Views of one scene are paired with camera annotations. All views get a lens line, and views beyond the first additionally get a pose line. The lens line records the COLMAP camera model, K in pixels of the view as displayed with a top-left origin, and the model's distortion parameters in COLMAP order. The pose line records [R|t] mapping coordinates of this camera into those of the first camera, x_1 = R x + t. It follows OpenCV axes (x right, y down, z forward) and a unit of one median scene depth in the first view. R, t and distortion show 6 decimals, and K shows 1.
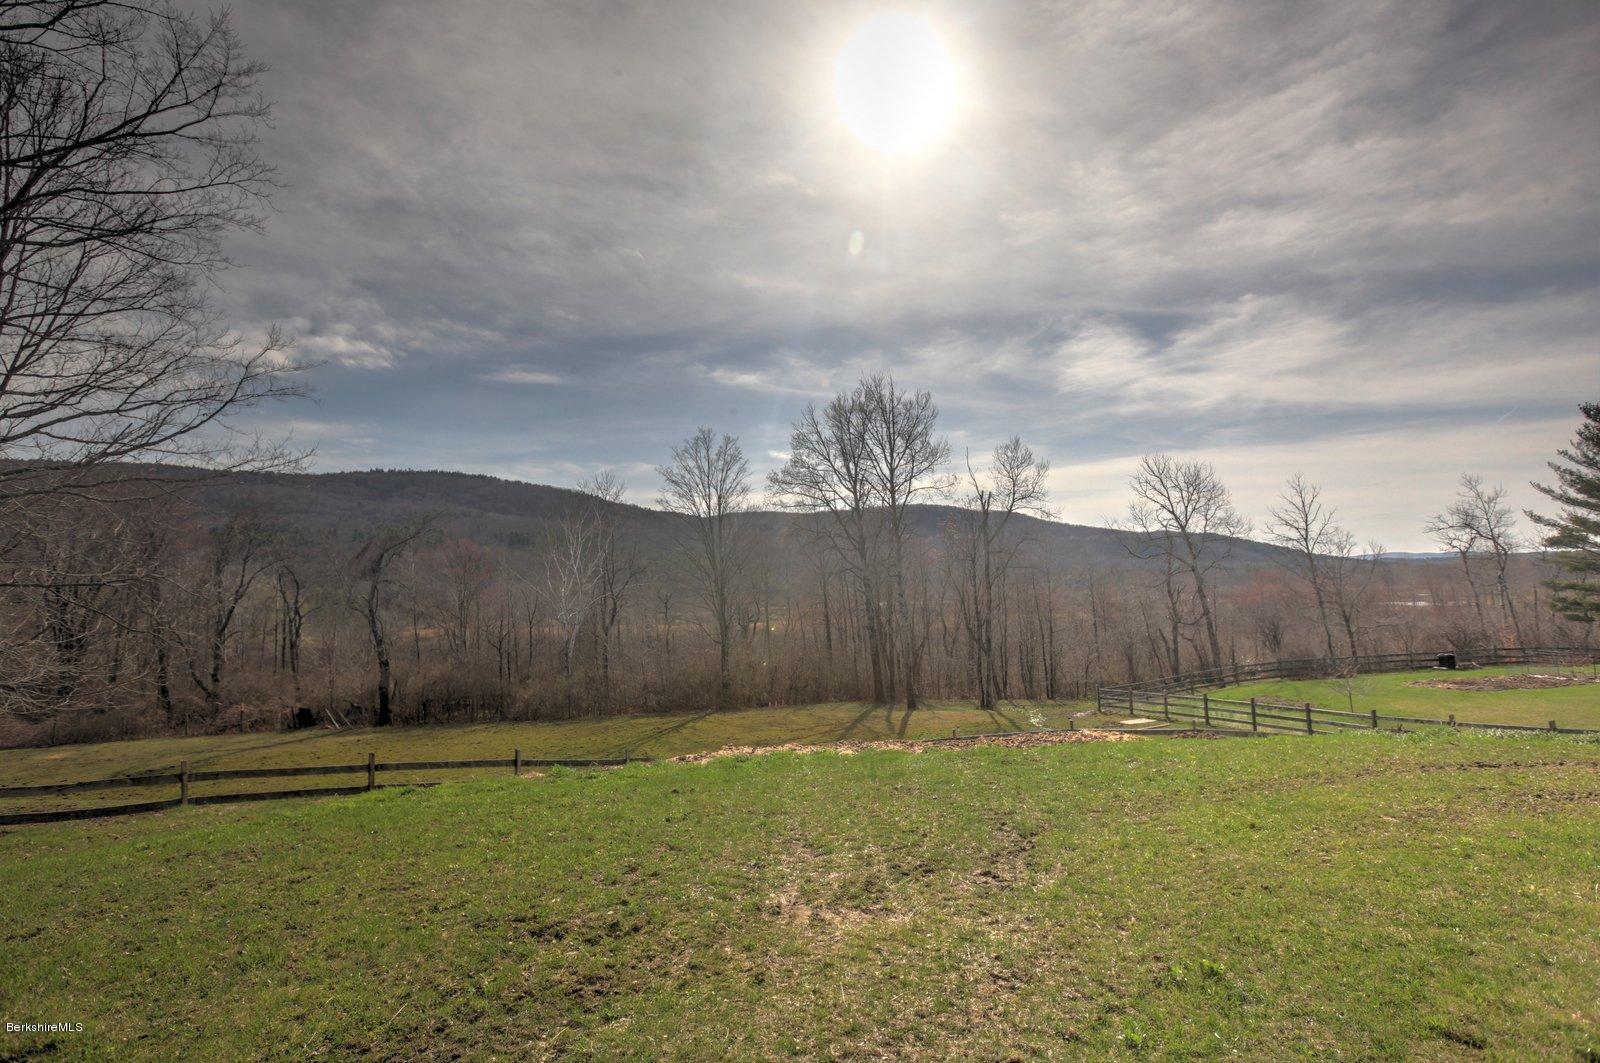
lens RADIAL K [[826.4, 0, 789.2], [0, 826.4, 522.0], [0, 0, 1]] dist [-0.045070, 0.030579]
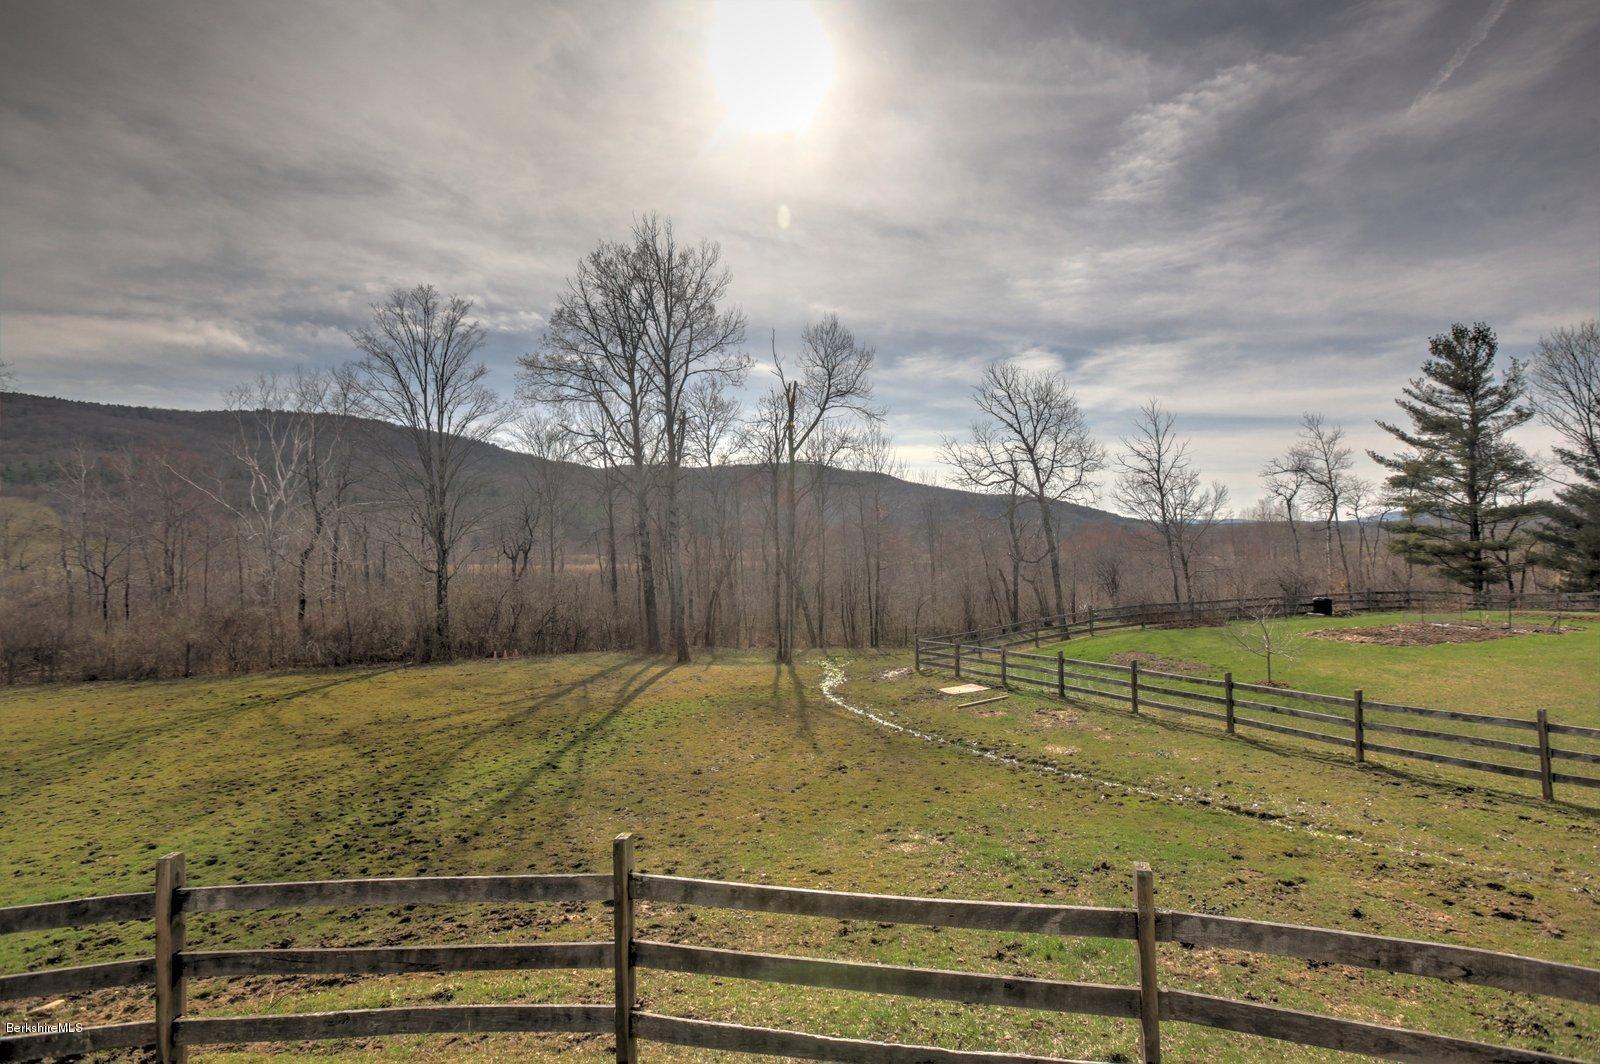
lens RADIAL K [[753.0, 0, 803.6], [0, 753.0, 520.1], [0, 0, 1]] dist [-0.013876, 0.010045]
pose [[0.985702, 0.023152, 0.166897, 0.108944], [-0.032638, 0.997990, 0.054323, 0.041813], [-0.165304, -0.058993, 0.984477, 0.242508]]
